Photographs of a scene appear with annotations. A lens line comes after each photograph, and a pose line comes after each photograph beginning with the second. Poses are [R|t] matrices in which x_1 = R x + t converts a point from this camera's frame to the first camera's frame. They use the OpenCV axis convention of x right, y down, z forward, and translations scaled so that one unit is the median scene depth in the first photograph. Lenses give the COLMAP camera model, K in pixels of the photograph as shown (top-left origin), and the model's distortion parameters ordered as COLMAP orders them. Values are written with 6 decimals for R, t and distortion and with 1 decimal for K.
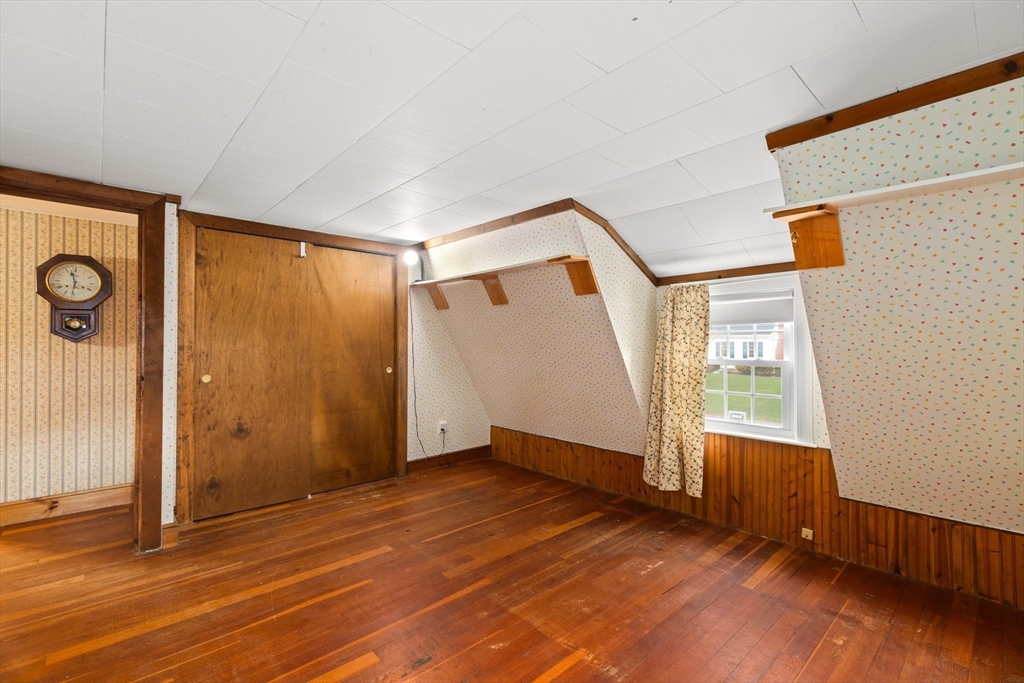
lens RADIAL K [[460.4, 0, 509.1], [0, 460.4, 339.1], [0, 0, 1]] dist [0.006950, 0.000766]
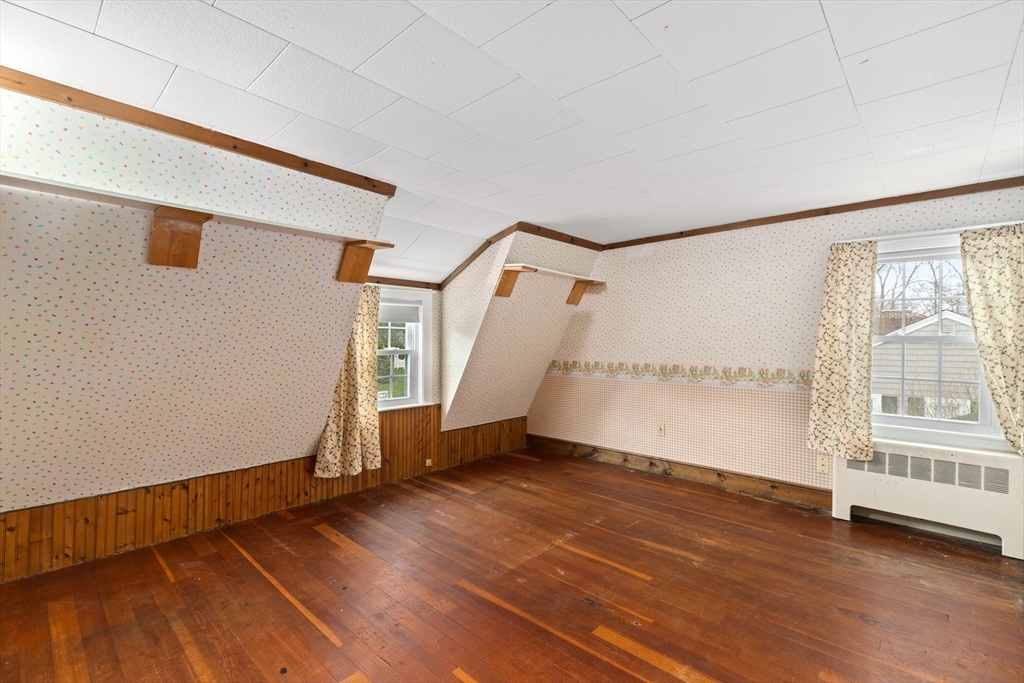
lens RADIAL K [[460.4, 0, 510.0], [0, 460.4, 341.6], [0, 0, 1]] dist [0.006950, 0.000766]
pose [[-0.093210, 0.000885, 0.995646, -0.865892], [-0.011562, 0.999931, -0.001971, 0.021611], [-0.995579, -0.011695, -0.093193, 0.854358]]
